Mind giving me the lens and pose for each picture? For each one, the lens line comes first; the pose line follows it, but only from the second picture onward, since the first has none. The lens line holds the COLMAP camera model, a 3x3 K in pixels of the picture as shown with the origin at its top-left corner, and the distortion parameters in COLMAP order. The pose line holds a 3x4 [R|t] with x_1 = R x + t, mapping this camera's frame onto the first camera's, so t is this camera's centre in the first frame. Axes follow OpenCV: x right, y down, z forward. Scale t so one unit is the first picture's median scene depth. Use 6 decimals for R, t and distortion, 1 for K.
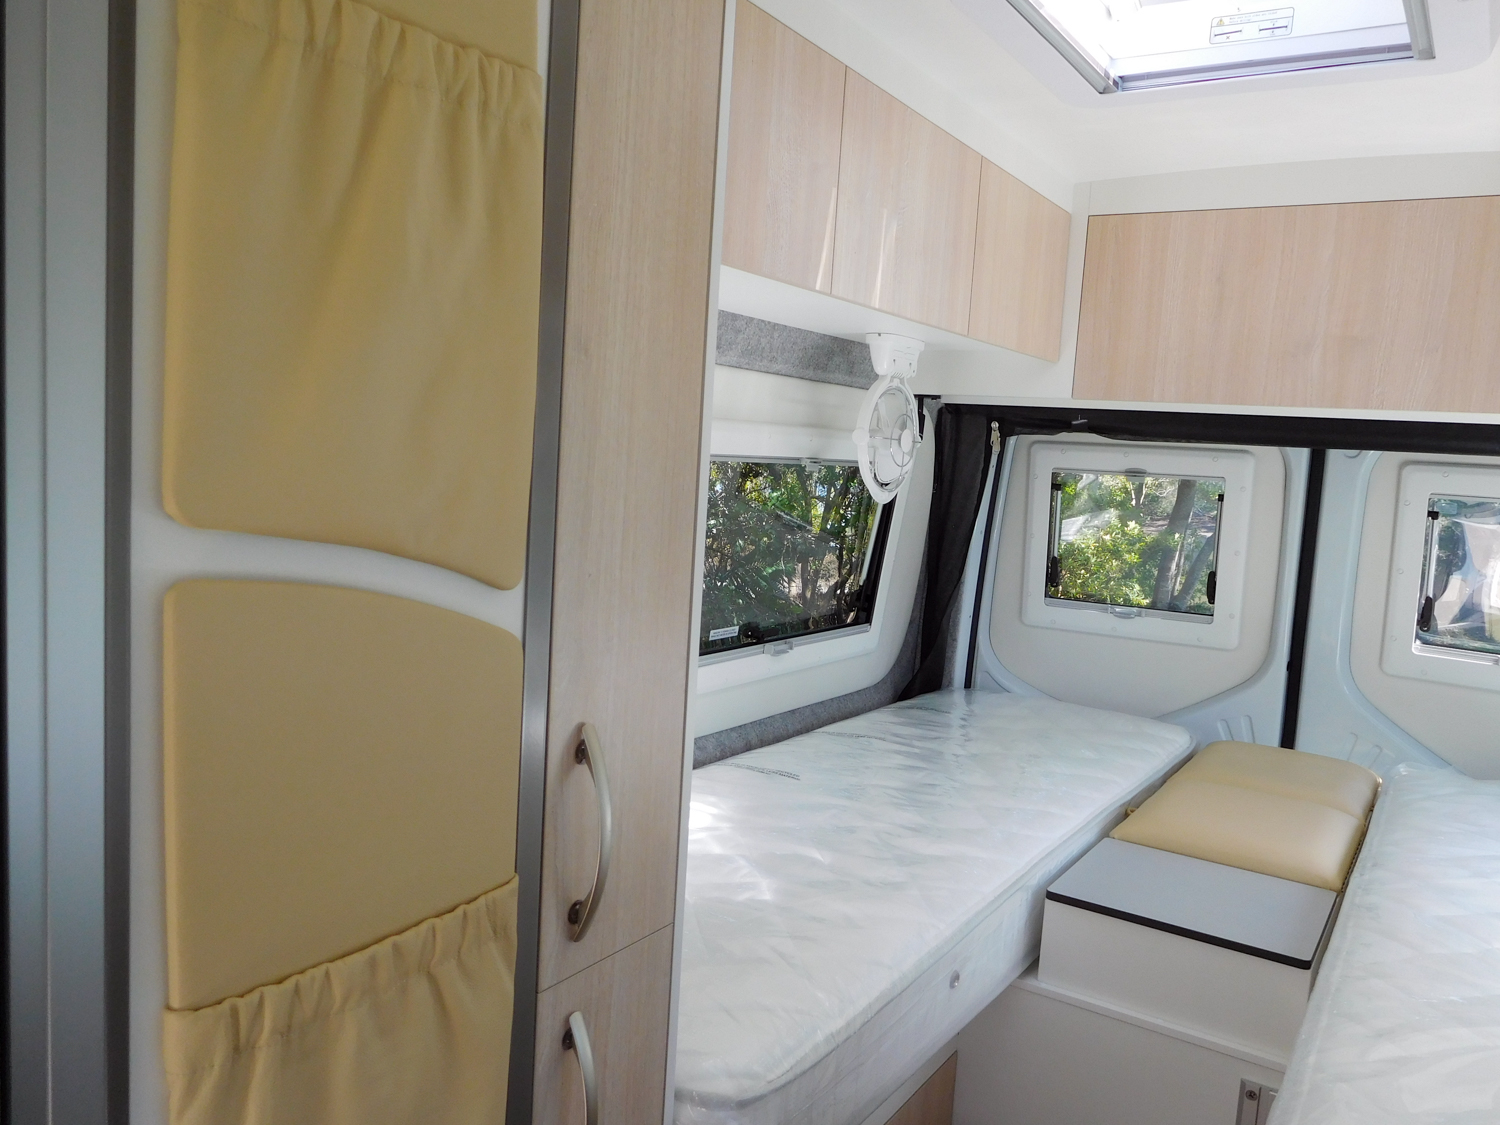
lens RADIAL K [[1131.4, 0, 750.0], [0, 1131.4, 562.5], [0, 0, 1]] dist [-0.010985, -0.003151]
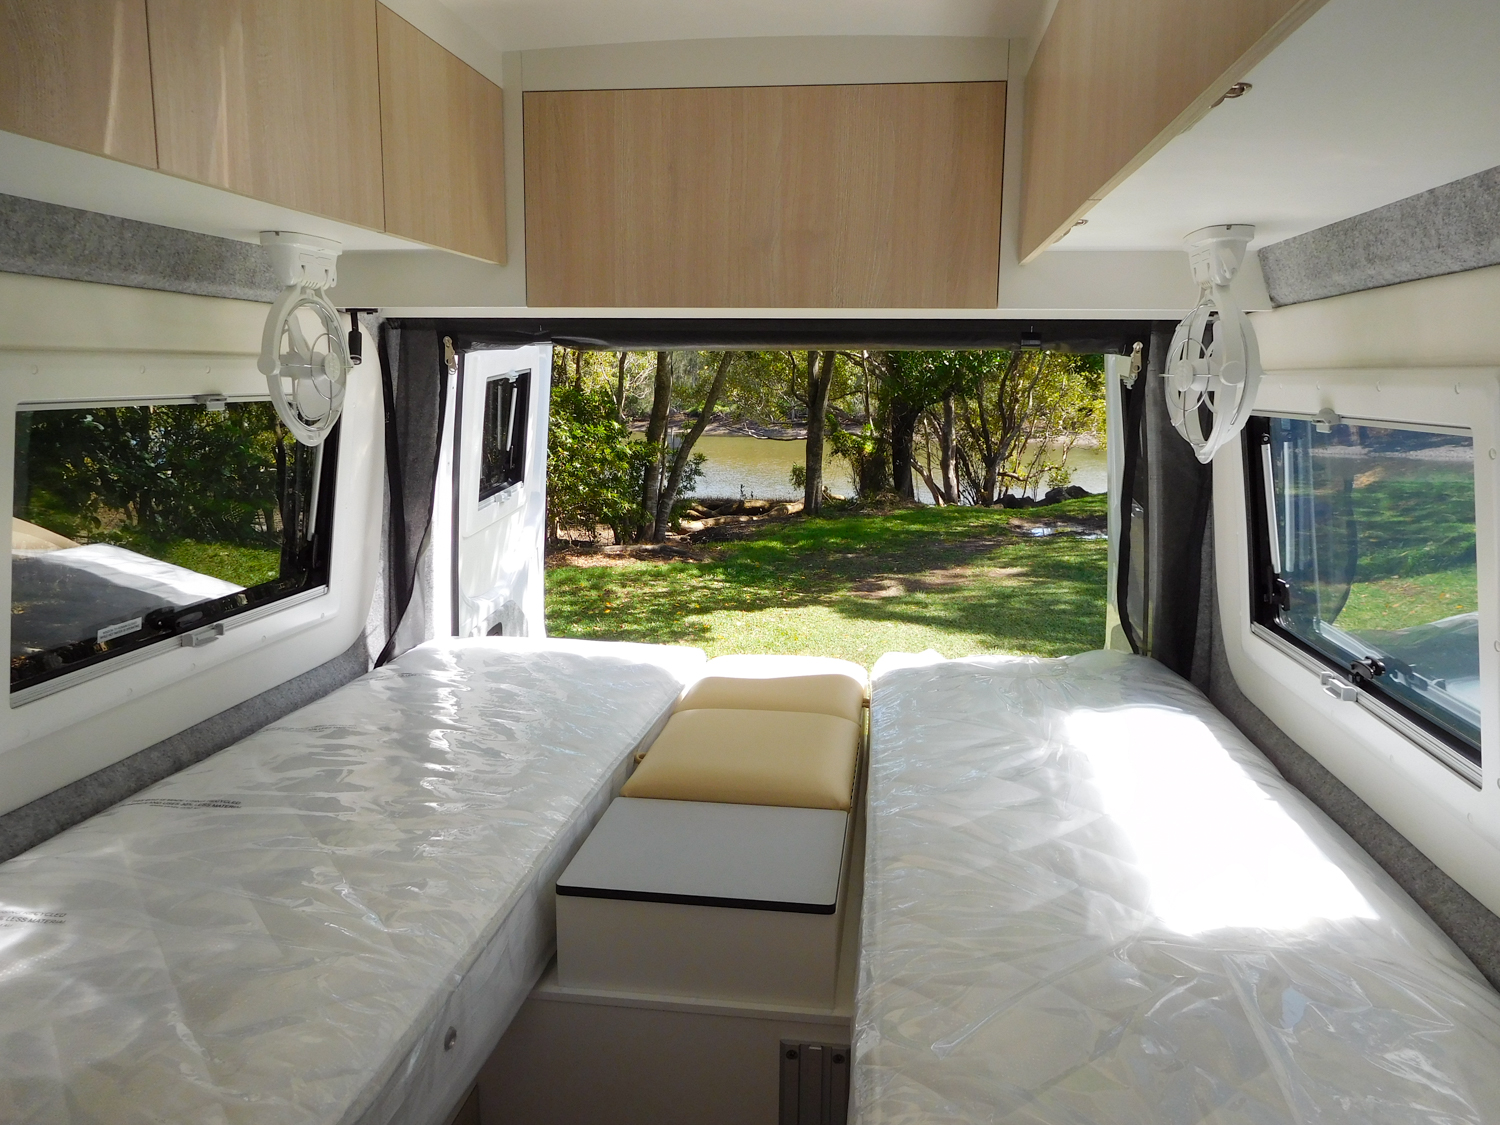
lens RADIAL K [[1121.2, 0, 750.0], [0, 1121.2, 562.5], [0, 0, 1]] dist [-0.015291, 0.002839]
pose [[0.900389, -0.126281, 0.416356, 0.053299], [0.093007, 0.990697, 0.099346, -0.019056], [-0.425028, -0.050726, 0.903758, 0.131613]]
